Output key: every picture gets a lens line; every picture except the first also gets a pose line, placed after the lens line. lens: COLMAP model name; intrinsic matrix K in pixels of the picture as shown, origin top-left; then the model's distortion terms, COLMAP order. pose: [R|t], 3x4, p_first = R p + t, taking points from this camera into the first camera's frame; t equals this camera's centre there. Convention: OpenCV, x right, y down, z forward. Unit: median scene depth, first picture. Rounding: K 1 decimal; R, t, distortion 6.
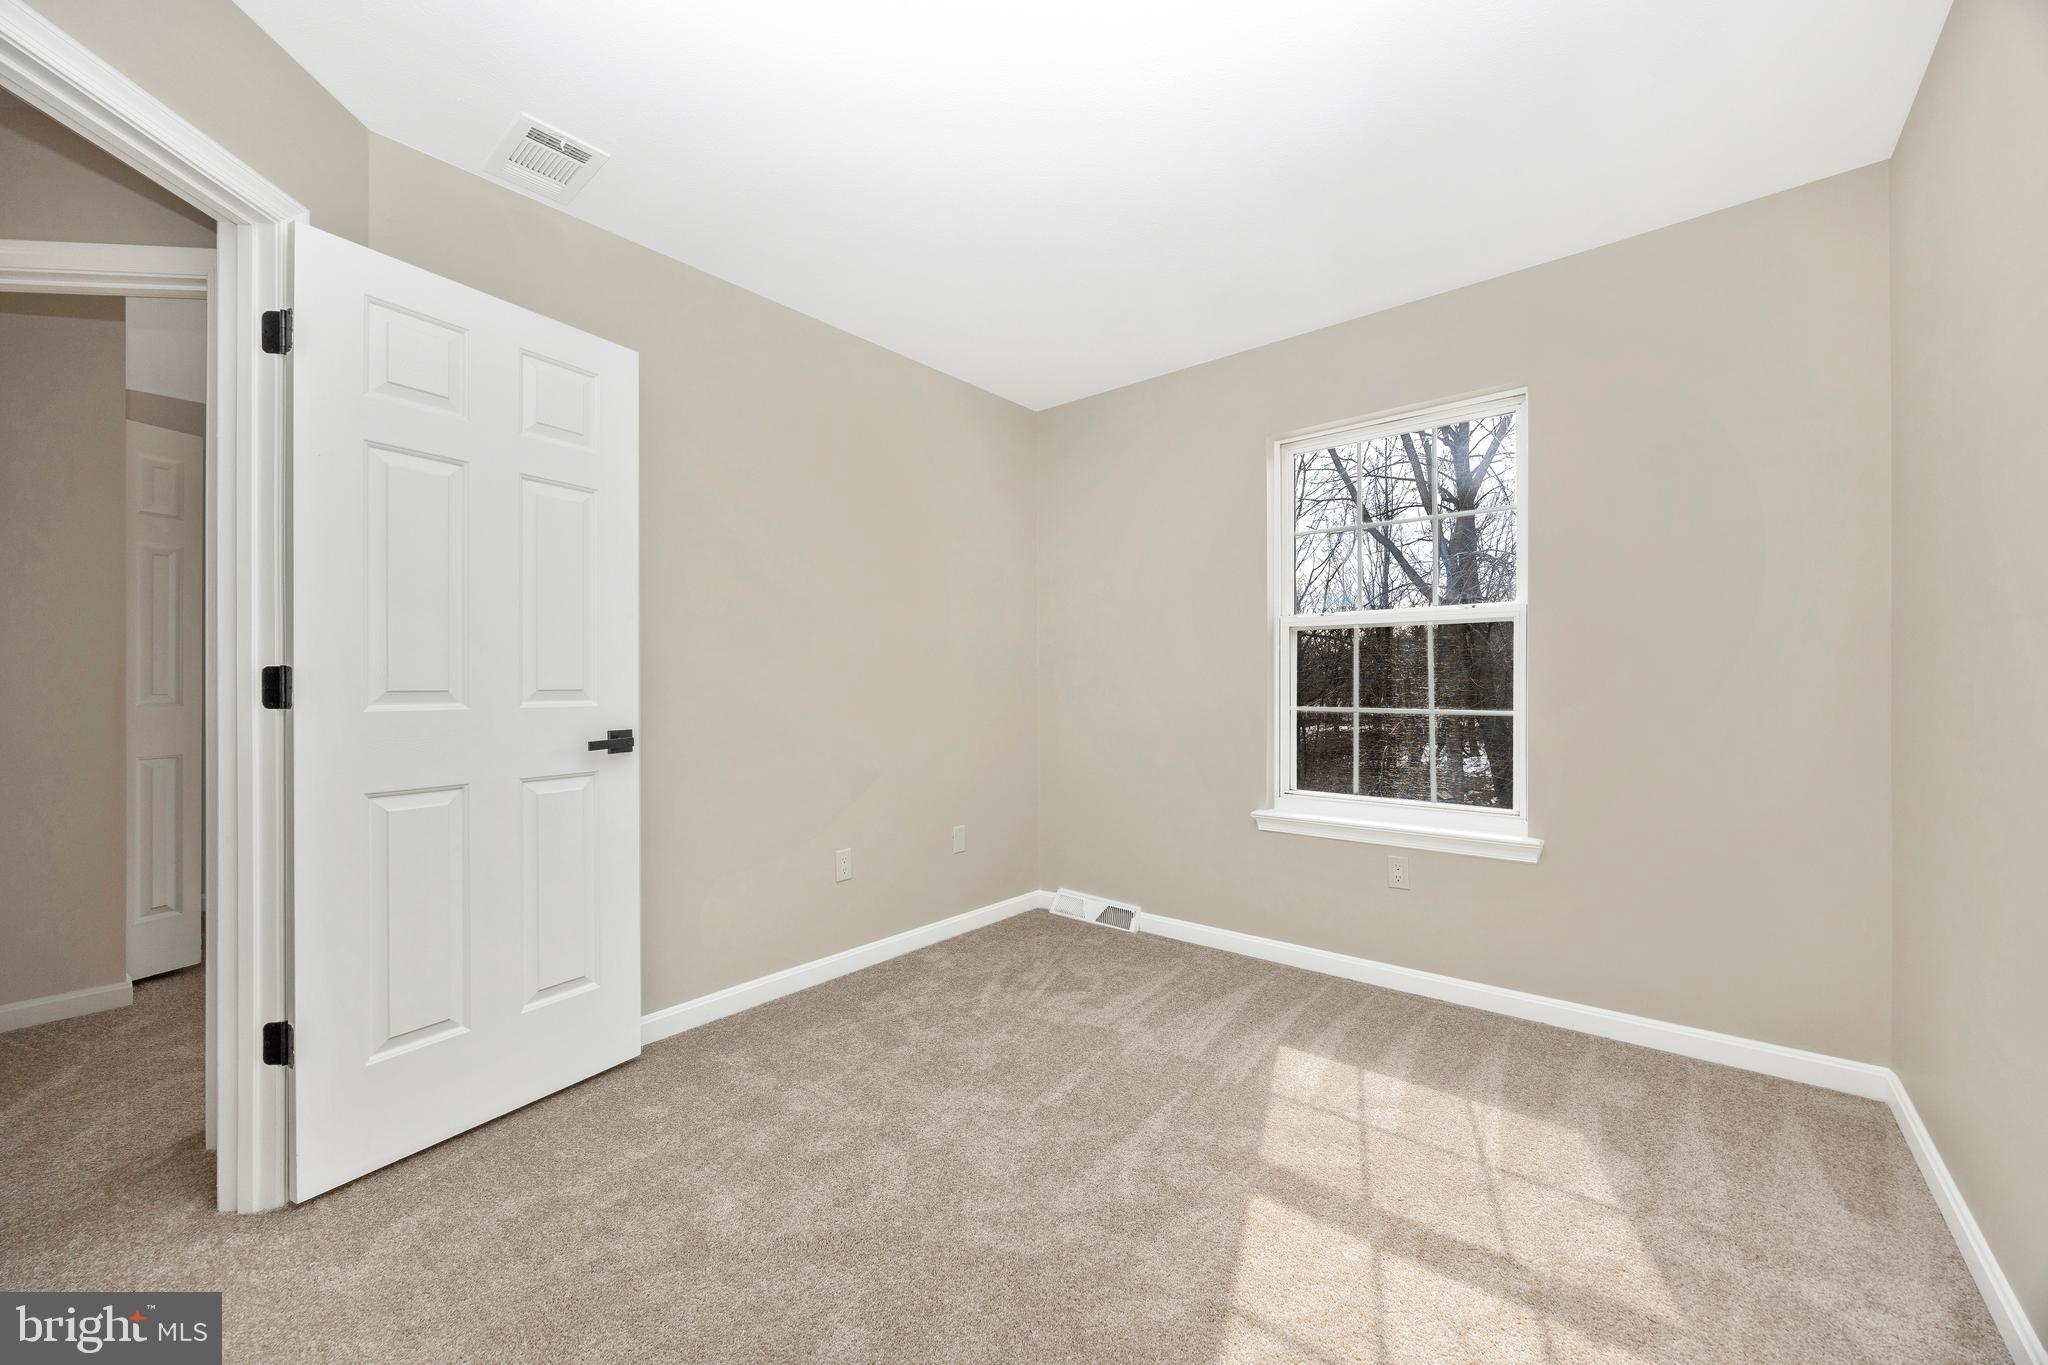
lens RADIAL K [[789.4, 0, 1064.3], [0, 789.4, 684.5], [0, 0, 1]] dist [0.001862, -0.001496]
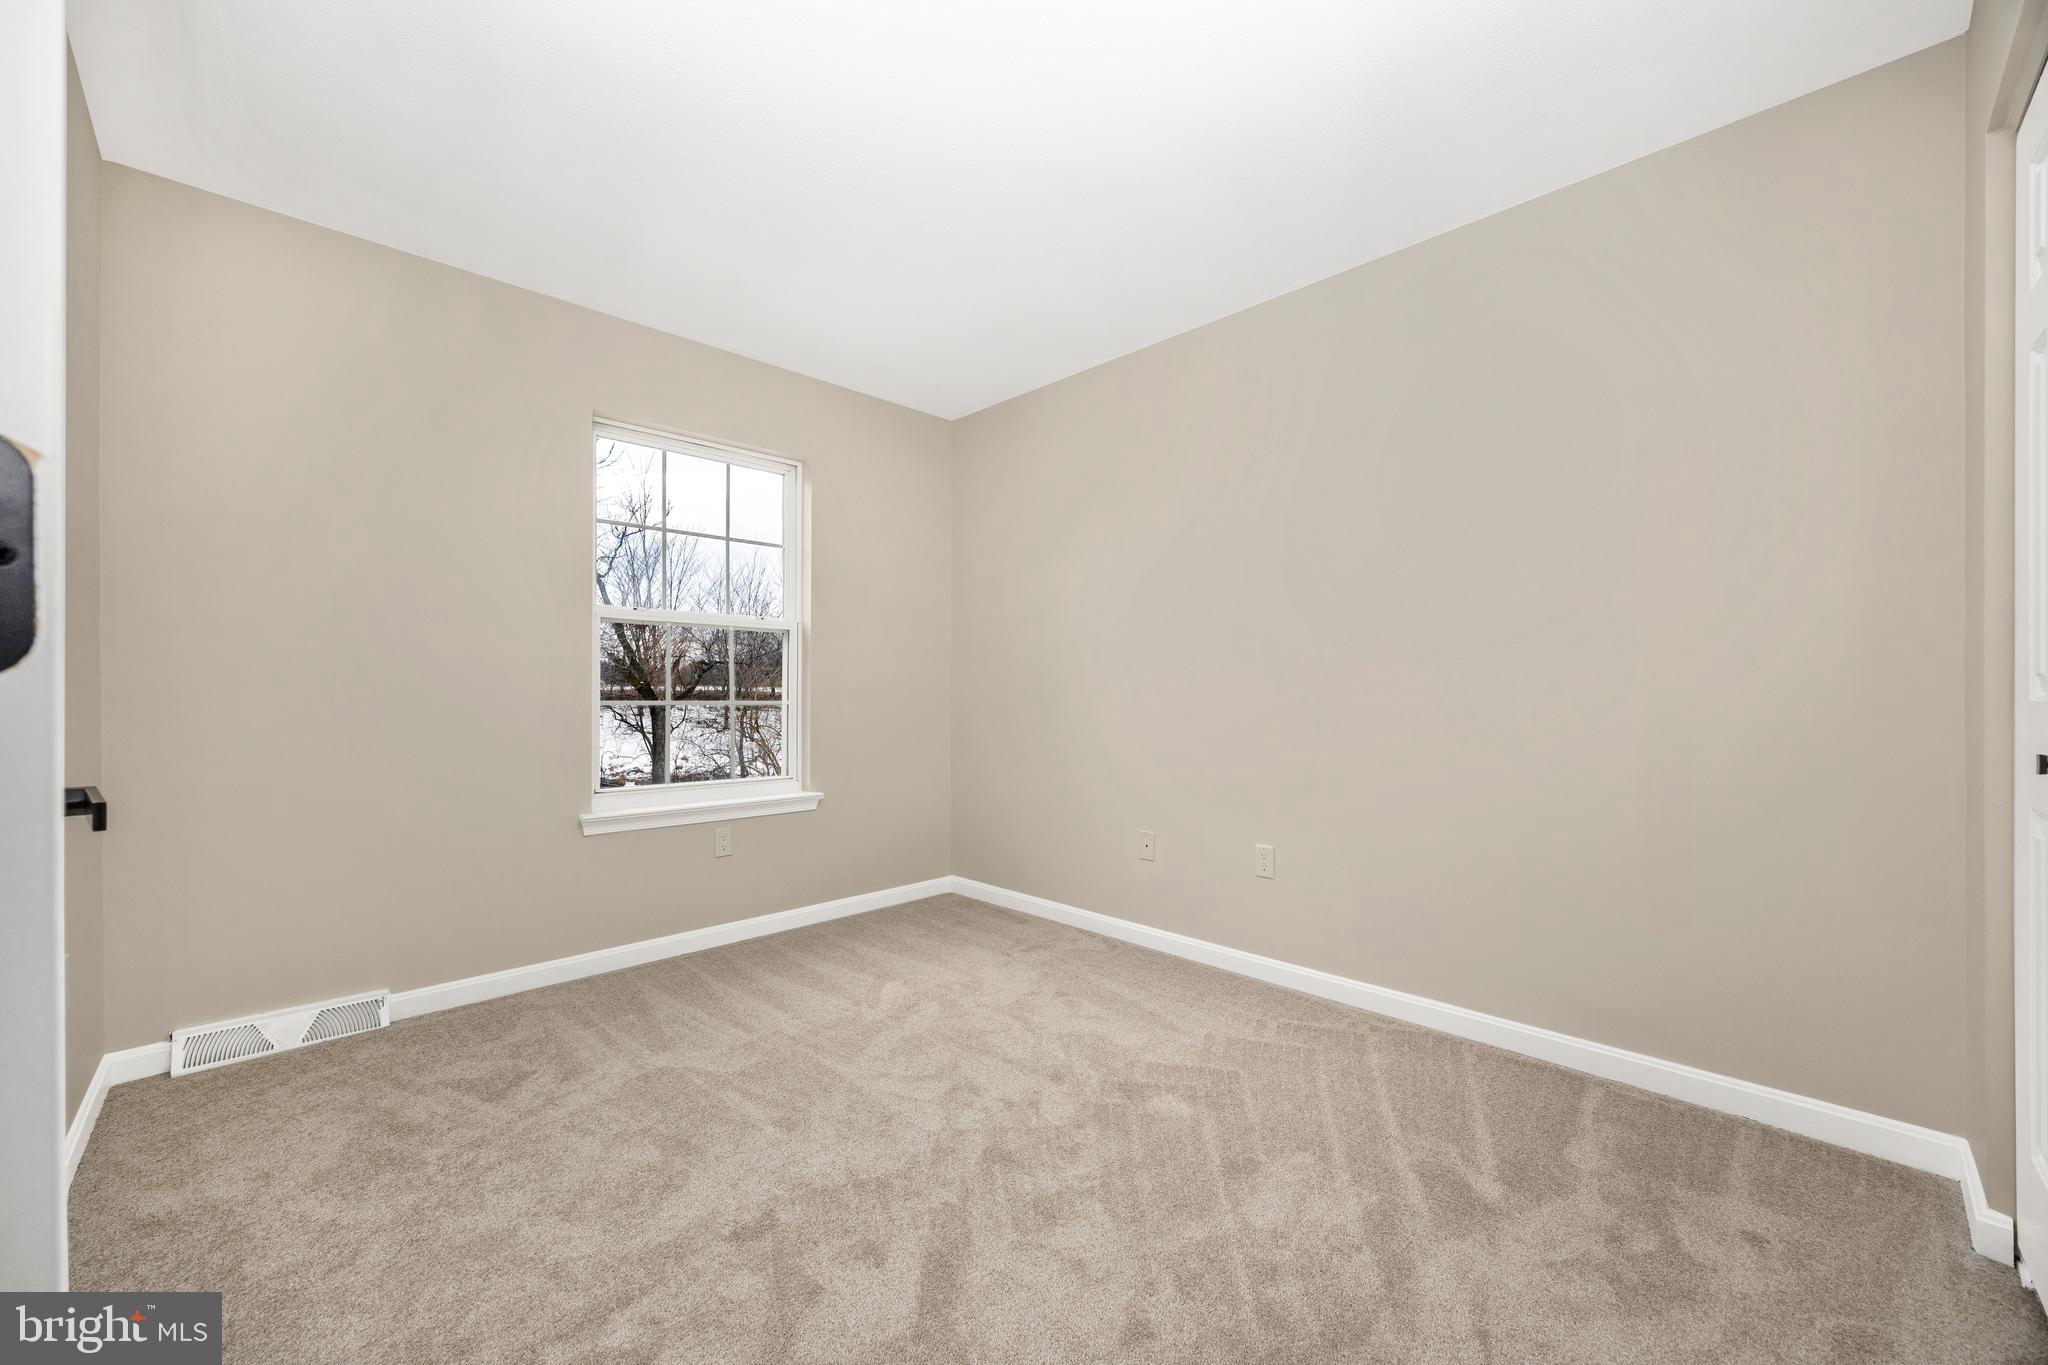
lens RADIAL K [[789.4, 0, 1016.9], [0, 789.4, 686.1], [0, 0, 1]] dist [0.001862, -0.001496]
pose [[0.114231, 0.007752, 0.993424, -0.688797], [-0.002820, 0.999968, -0.007479, 0.018349], [-0.993450, -0.001948, 0.114249, 0.455621]]
